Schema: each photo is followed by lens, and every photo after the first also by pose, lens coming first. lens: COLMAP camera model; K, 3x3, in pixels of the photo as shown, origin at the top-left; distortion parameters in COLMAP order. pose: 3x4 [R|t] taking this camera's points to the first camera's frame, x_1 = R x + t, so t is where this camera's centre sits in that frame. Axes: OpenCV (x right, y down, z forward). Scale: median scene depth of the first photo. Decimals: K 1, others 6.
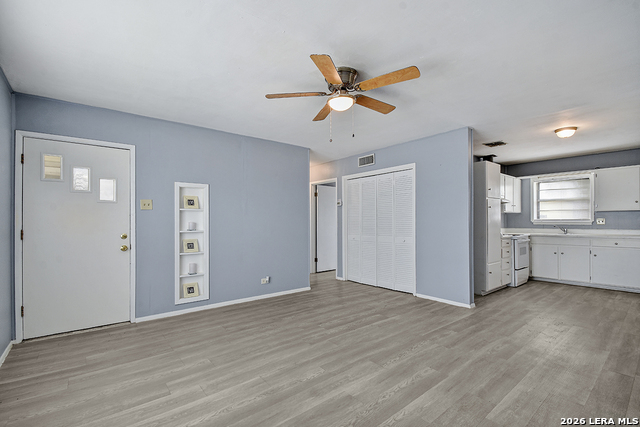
lens RADIAL K [[289.6, 0, 309.0], [0, 289.6, 224.0], [0, 0, 1]] dist [-0.001259, -0.000736]
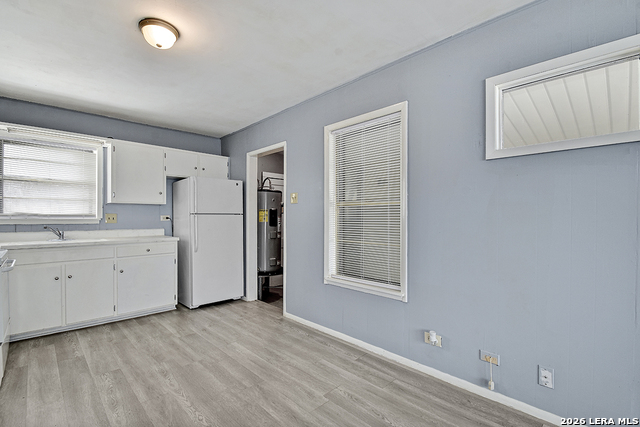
lens RADIAL K [[291.1, 0, 320.0], [0, 291.1, 213.5], [0, 0, 1]] dist [-0.000224, -0.000171]
pose [[-0.104002, 0.016008, 0.994448, 0.461880], [0.006710, 0.999859, -0.015393, -0.009337], [-0.994554, 0.005071, -0.104095, 0.962981]]
